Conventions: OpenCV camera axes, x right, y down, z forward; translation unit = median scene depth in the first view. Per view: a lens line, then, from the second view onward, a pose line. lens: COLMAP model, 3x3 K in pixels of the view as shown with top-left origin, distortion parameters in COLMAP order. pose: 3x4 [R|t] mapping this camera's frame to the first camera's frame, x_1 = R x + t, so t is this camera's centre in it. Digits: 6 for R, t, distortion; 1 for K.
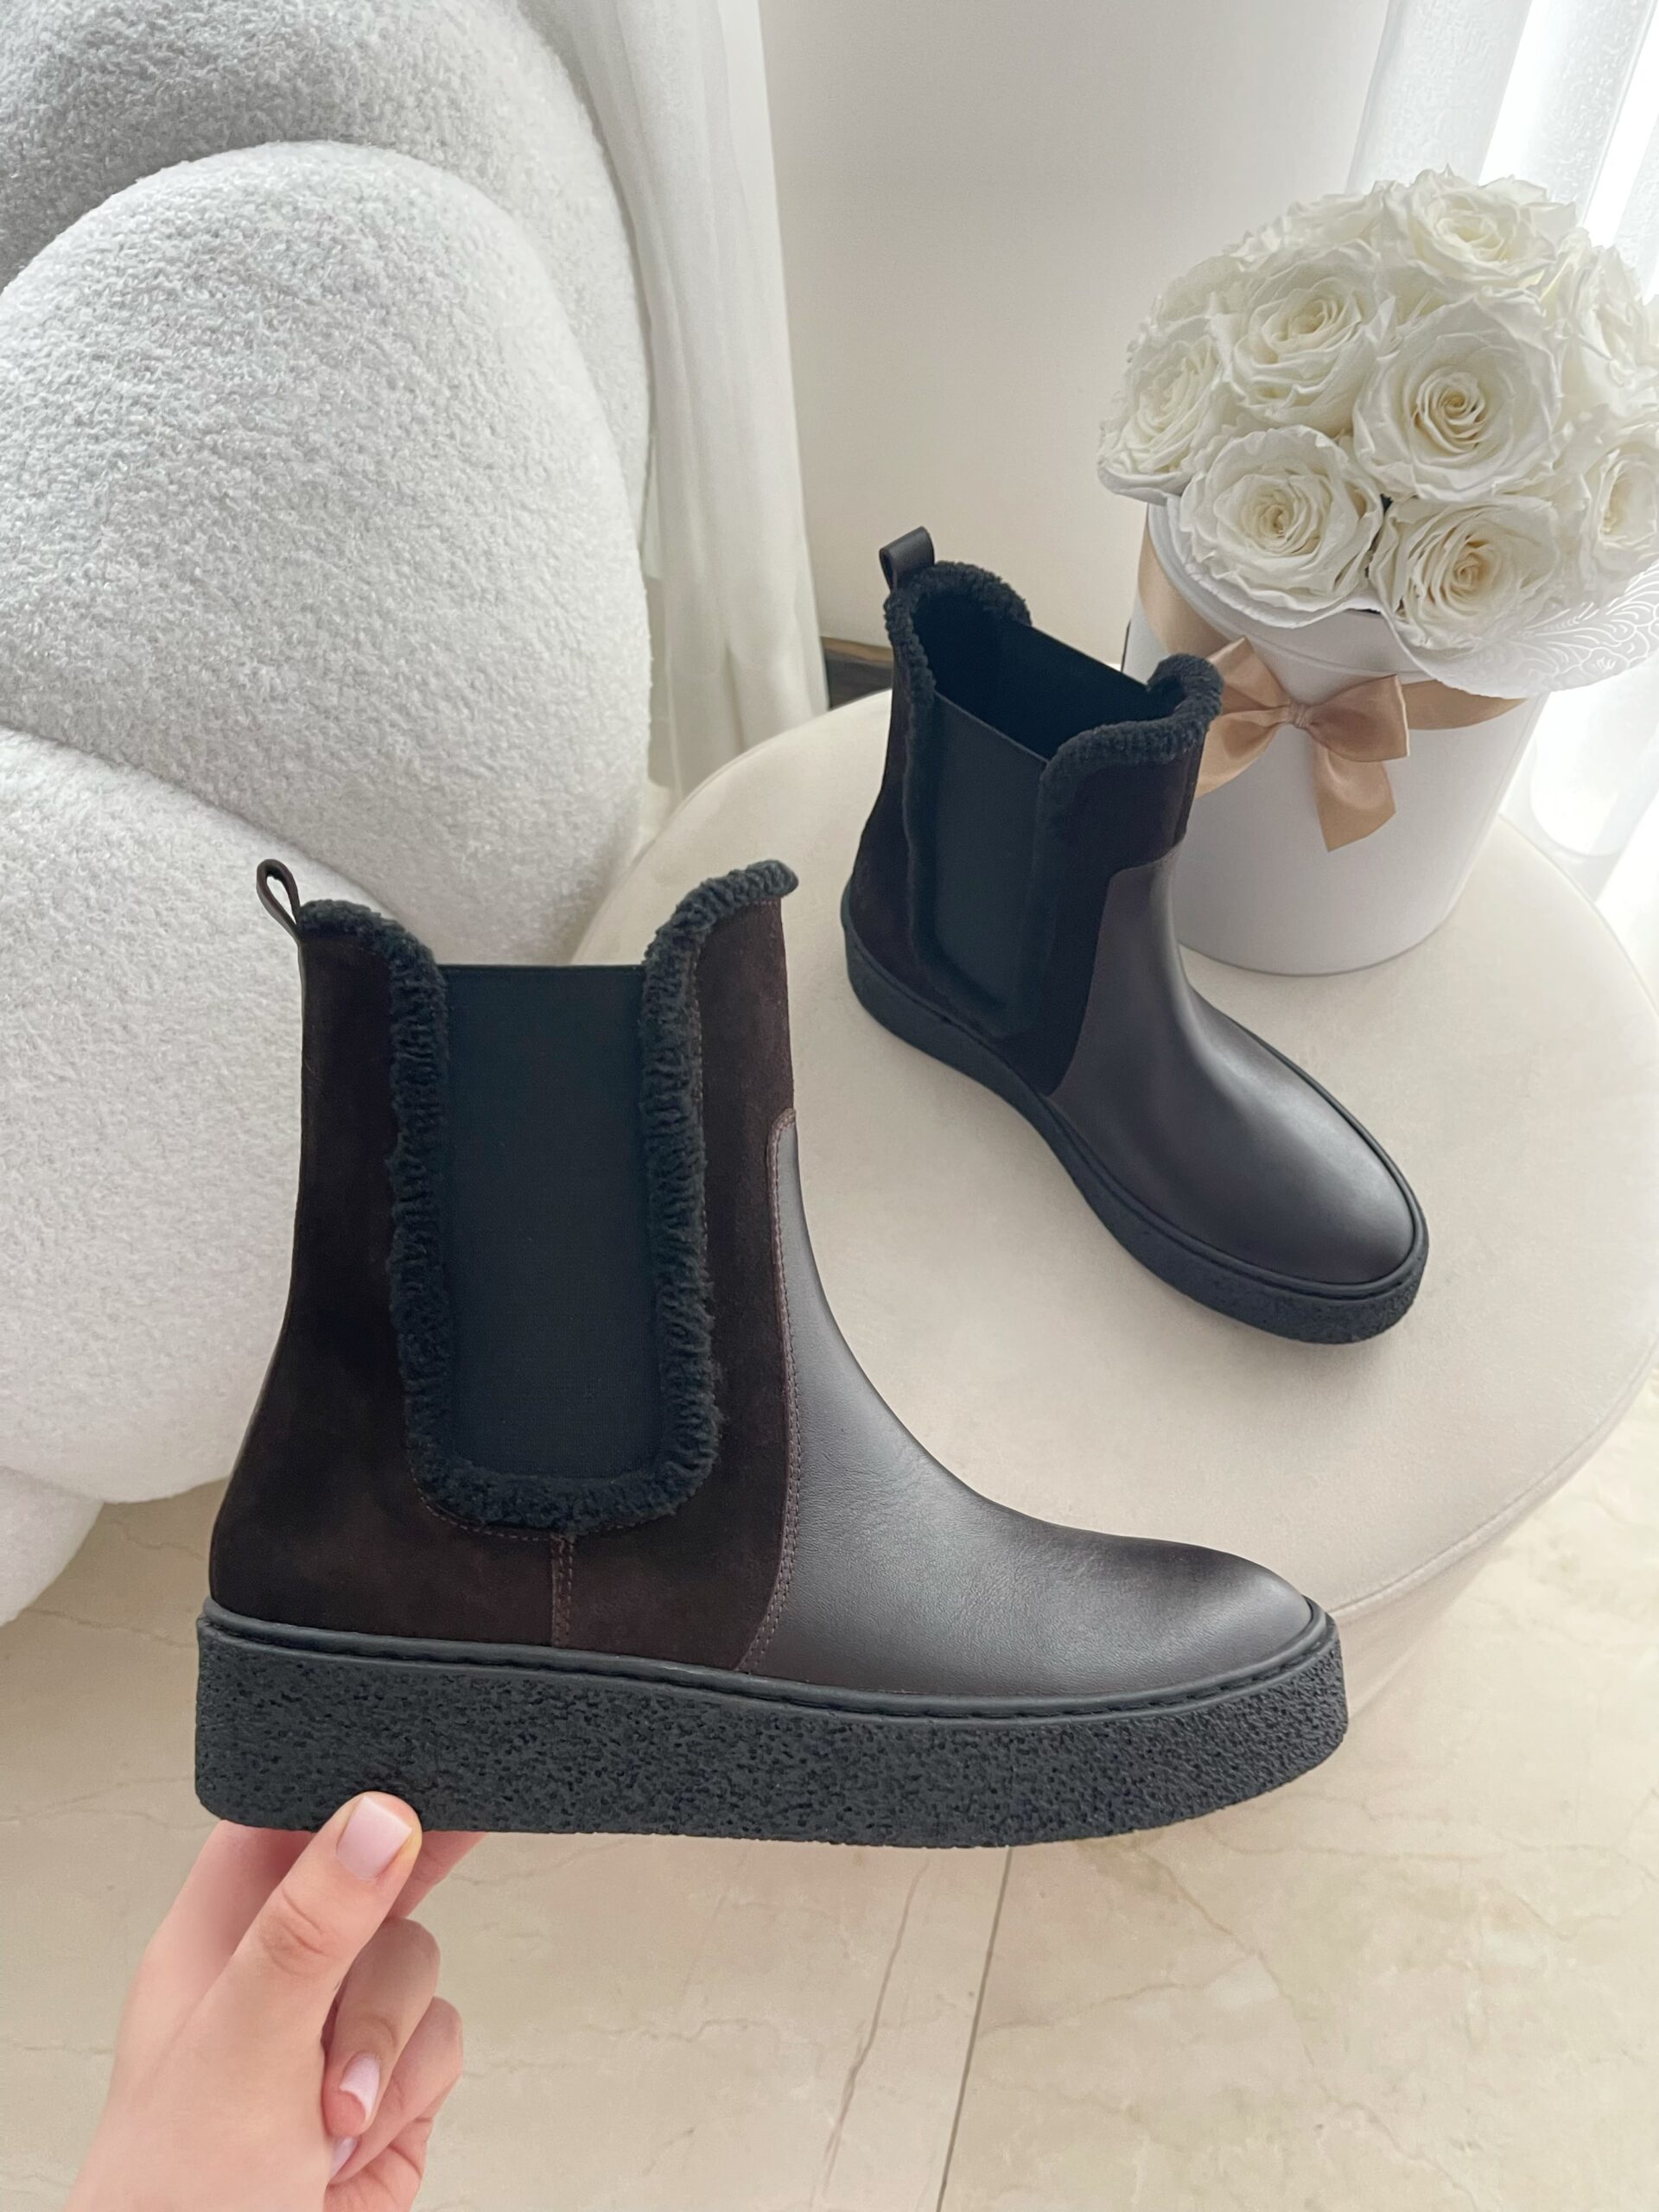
lens RADIAL K [[1710.4, 0, 864.8], [0, 1710.4, 1161.9], [0, 0, 1]] dist [0.070160, -0.110833]
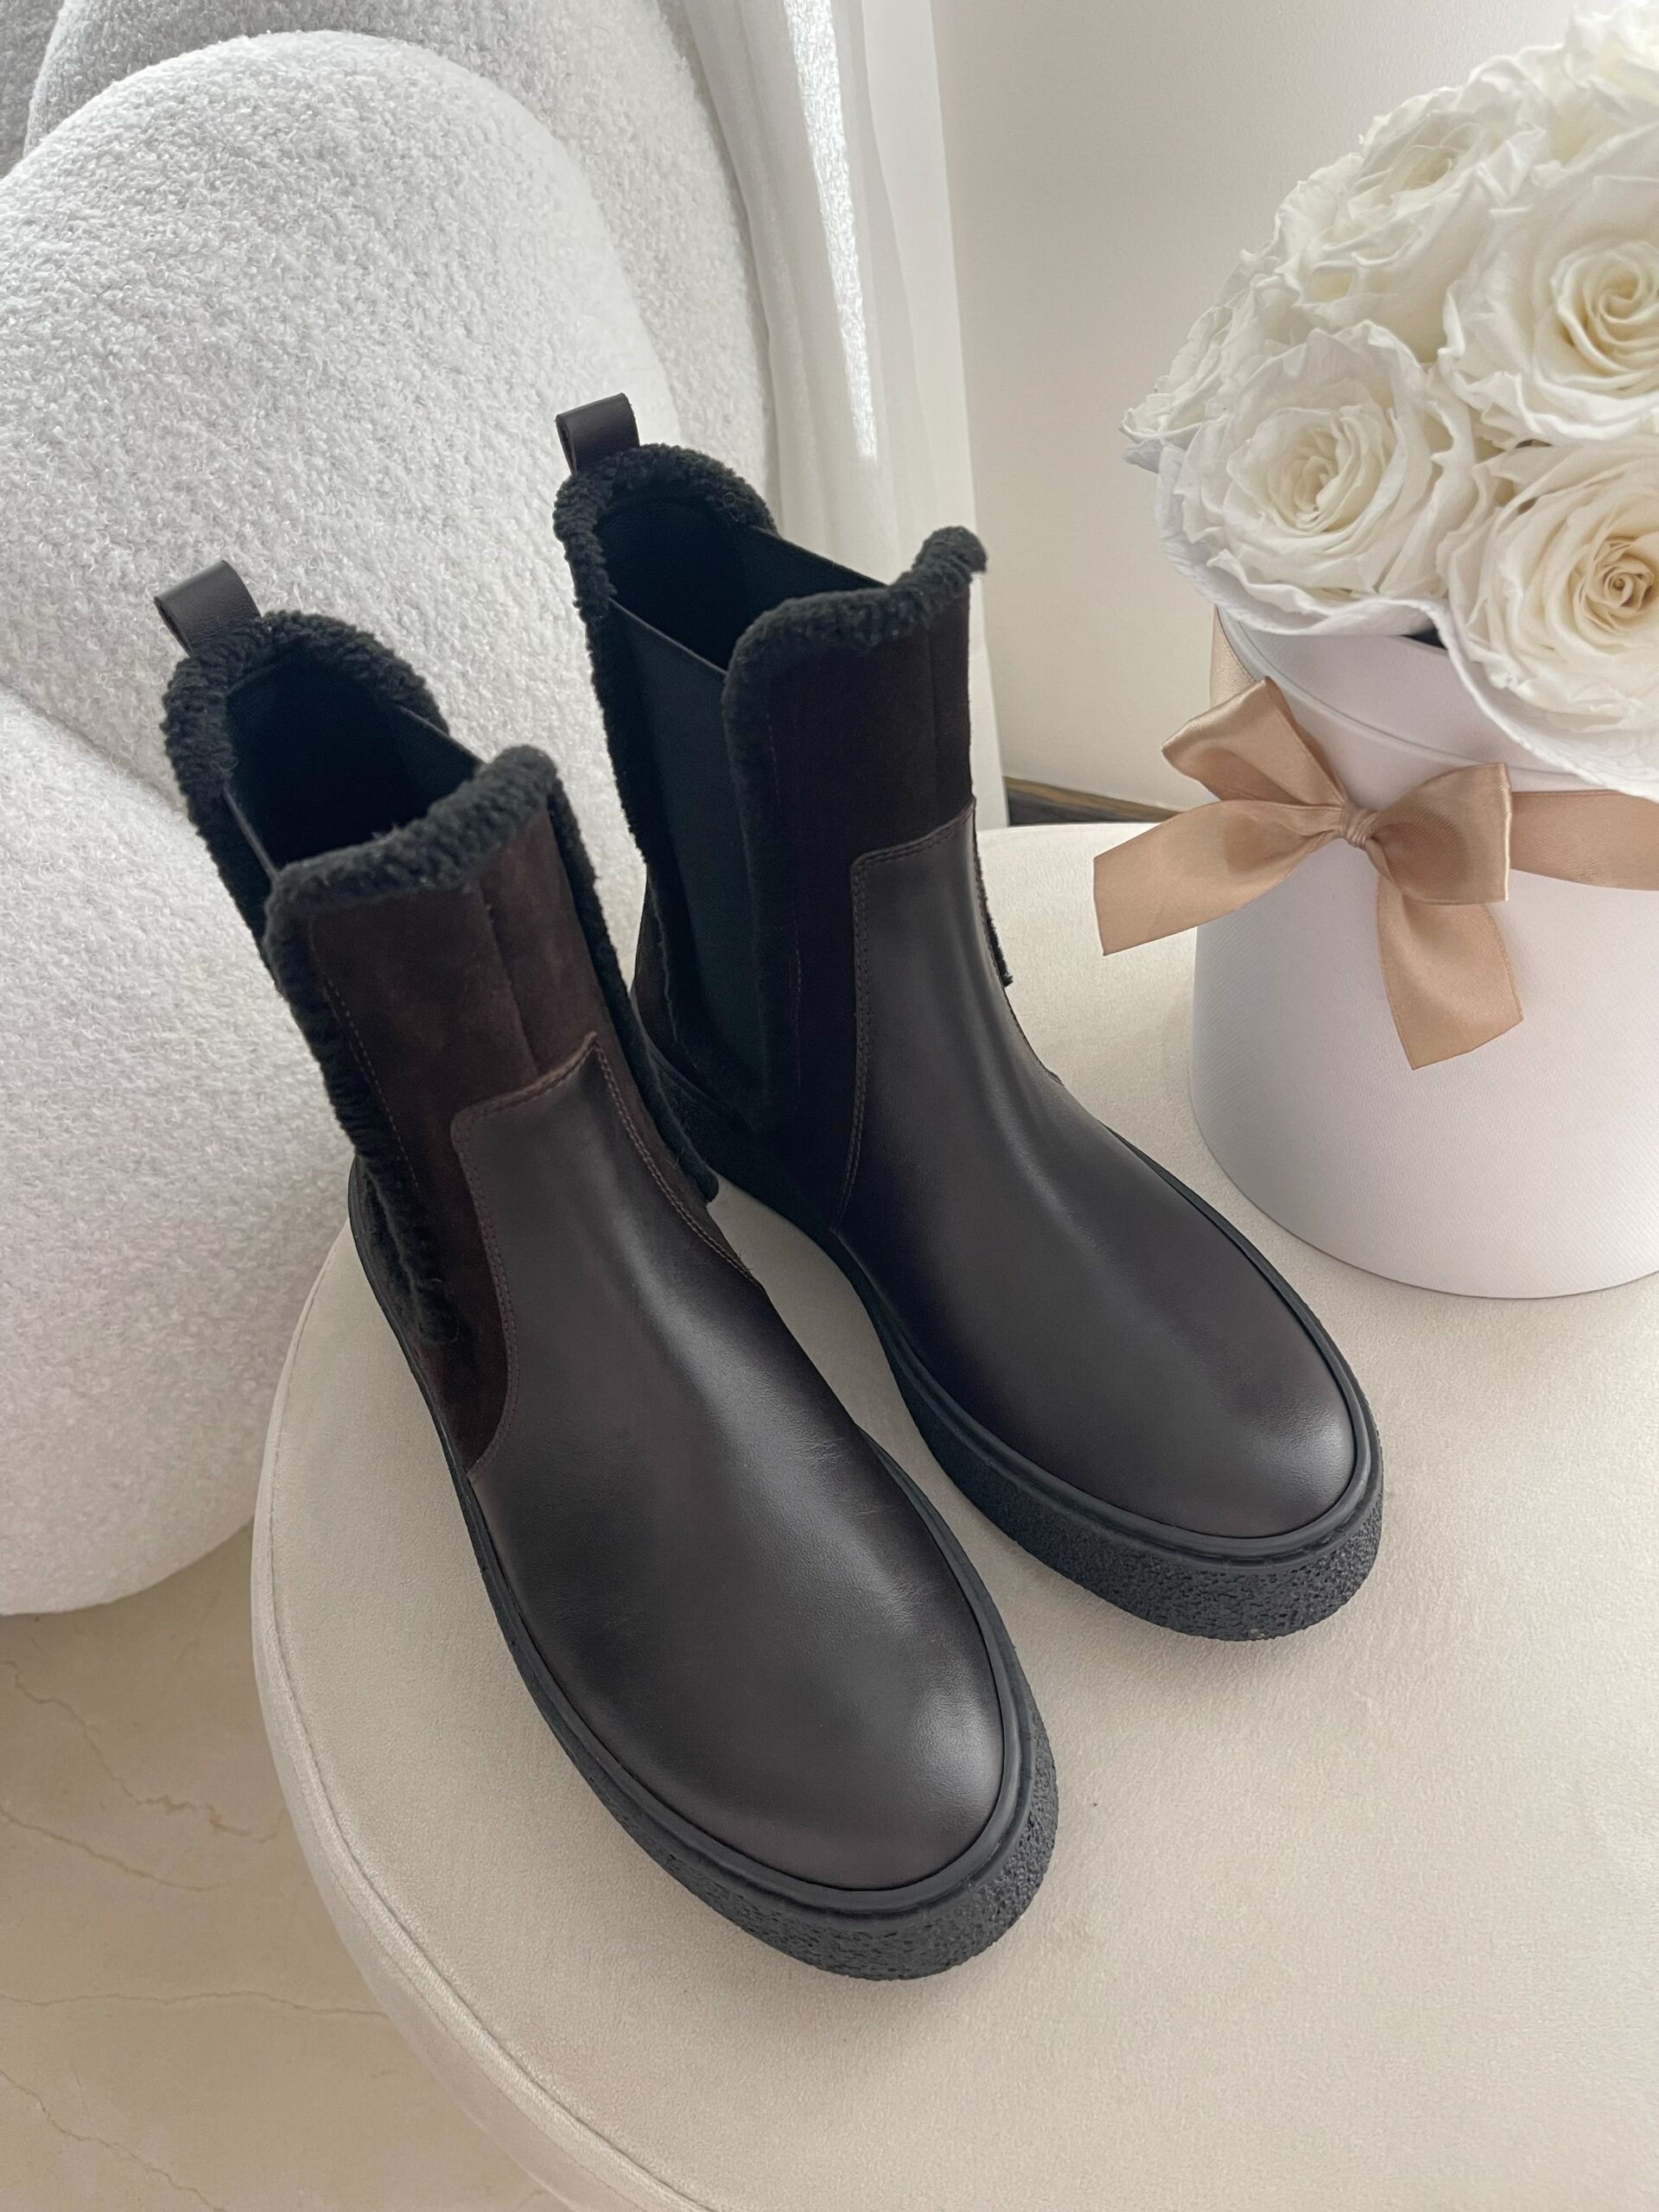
lens RADIAL K [[1710.4, 0, 831.9], [0, 1710.4, 1122.4], [0, 0, 1]] dist [0.070160, -0.110833]
pose [[0.968685, 0.099127, -0.227648, 0.185034], [-0.144118, 0.971070, -0.190405, 0.081300], [0.202188, 0.217250, 0.954946, 0.328773]]
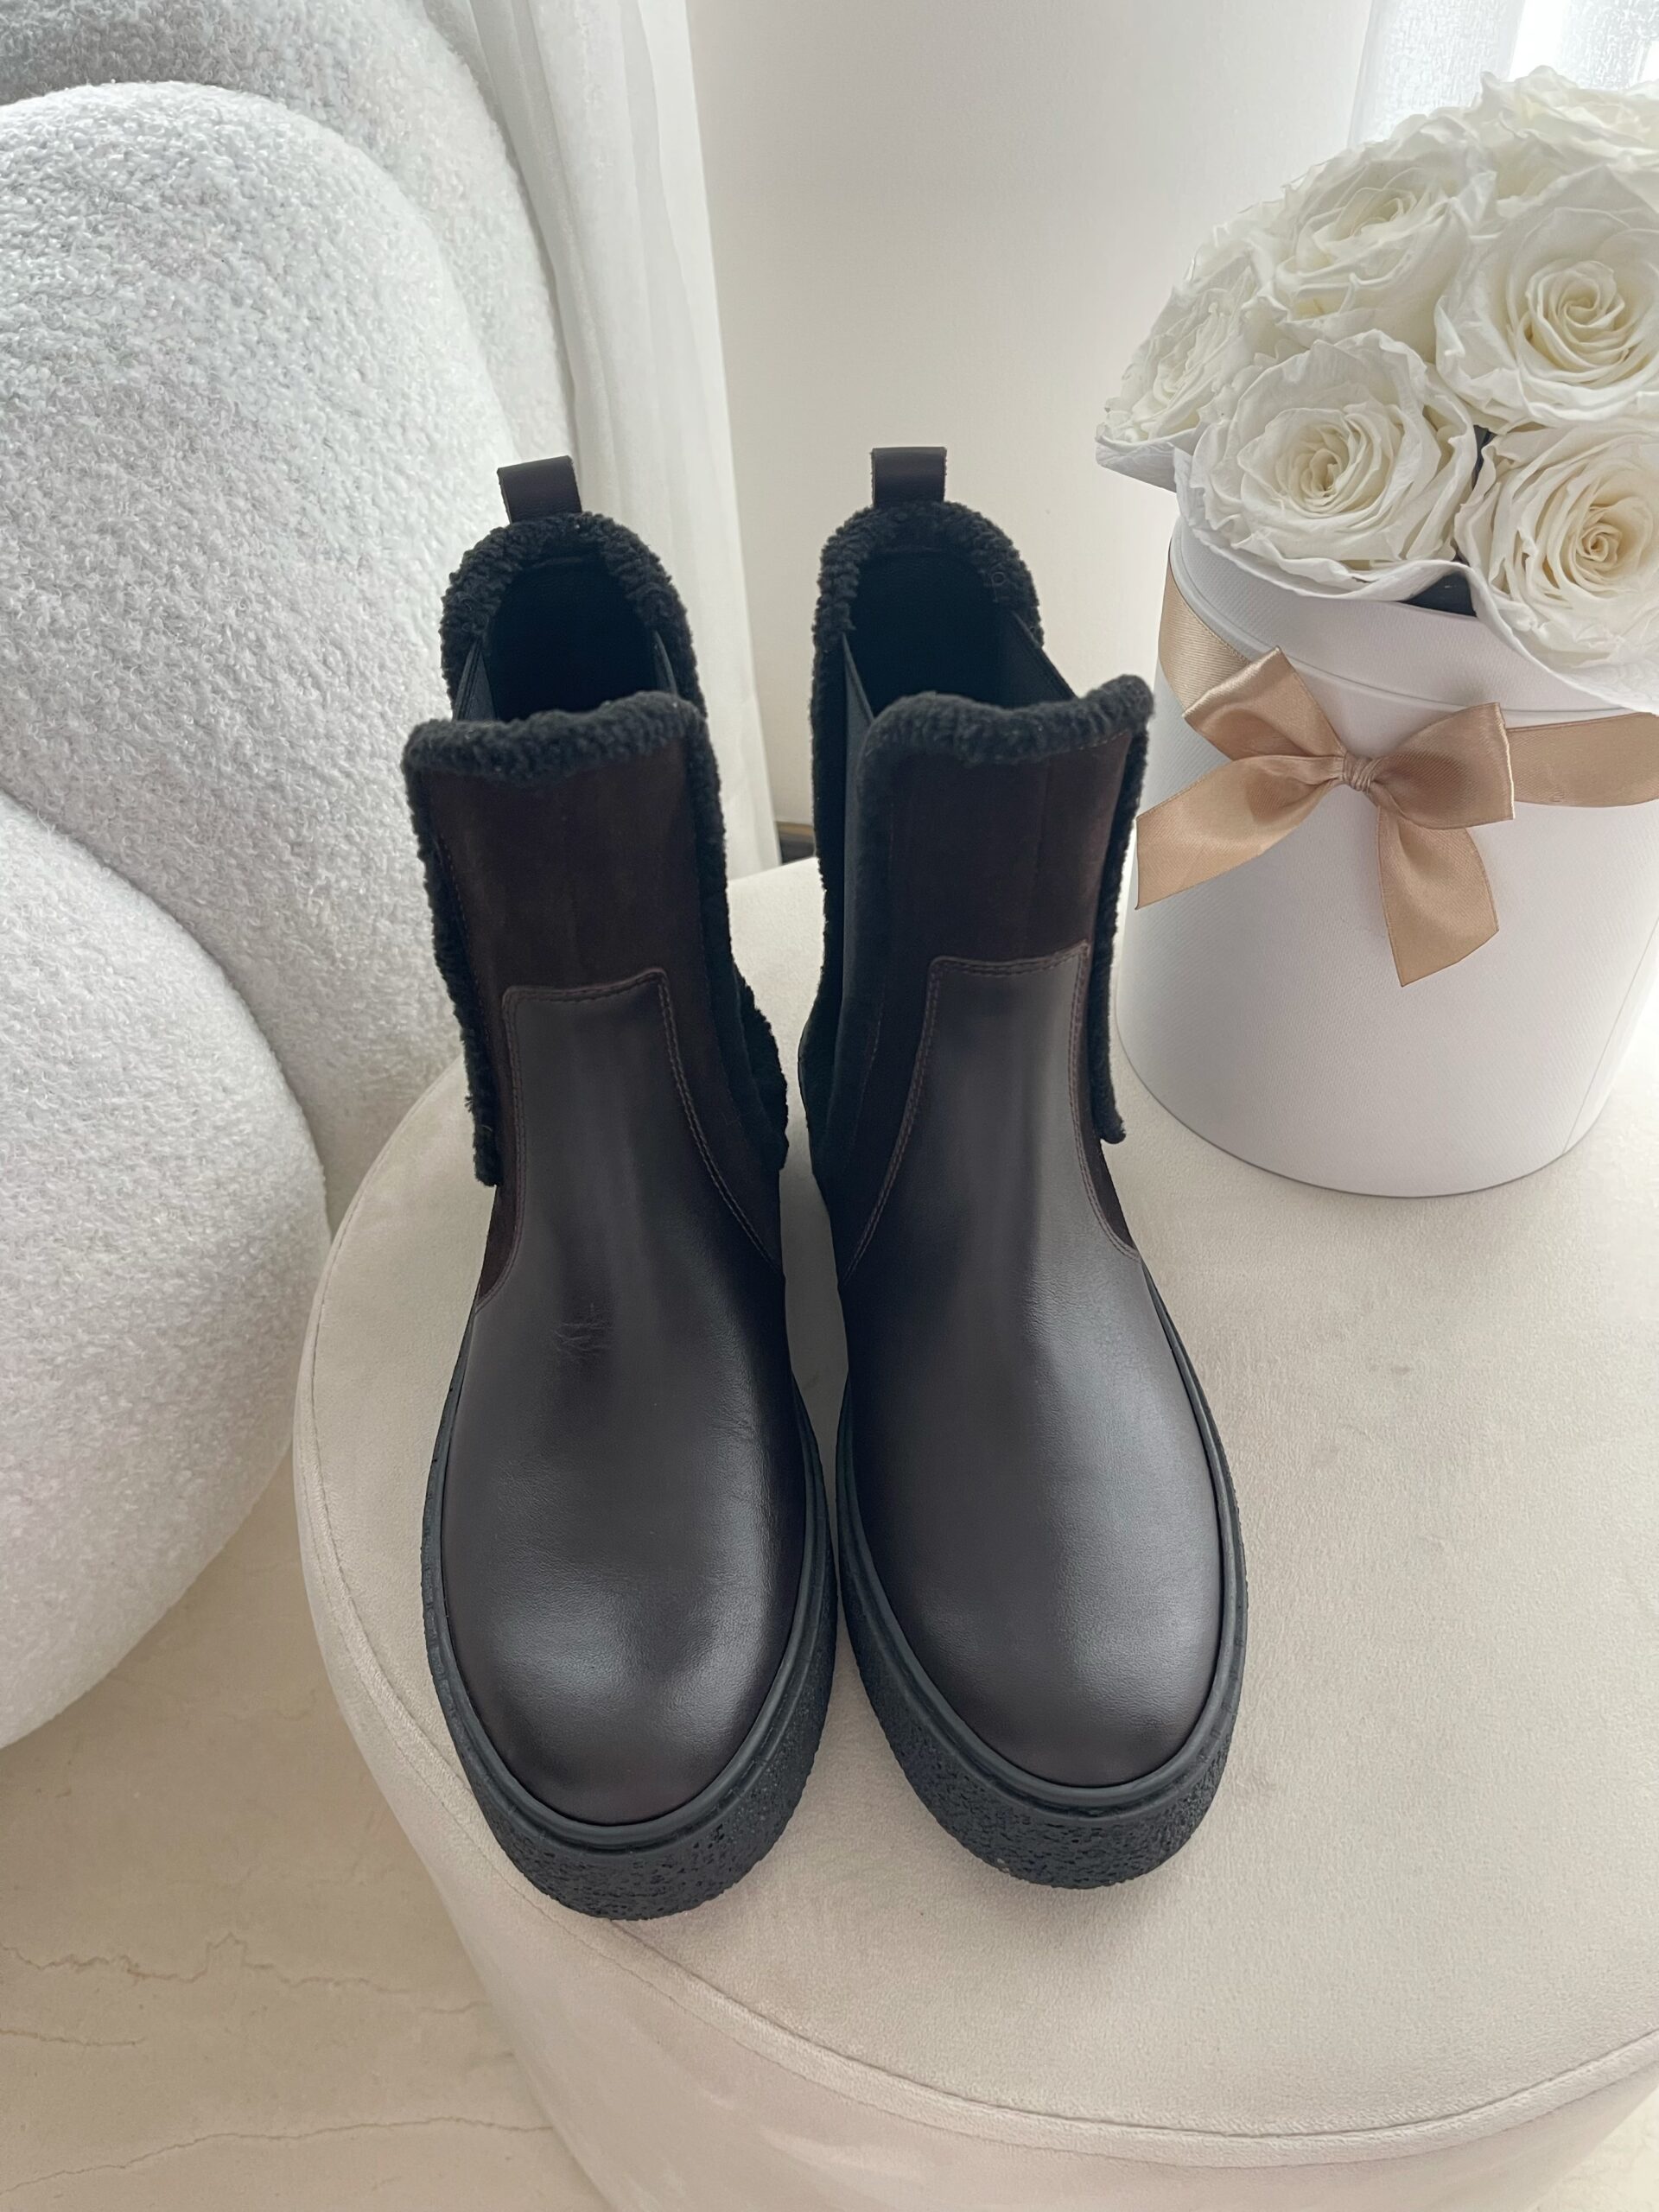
lens RADIAL K [[1710.4, 0, 839.0], [0, 1710.4, 1134.7], [0, 0, 1]] dist [0.070160, -0.110833]
pose [[0.999856, -0.016956, 0.000200, 0.008998], [0.016483, 0.969025, -0.246412, 0.145610], [0.003984, 0.246379, 0.969165, 0.284795]]
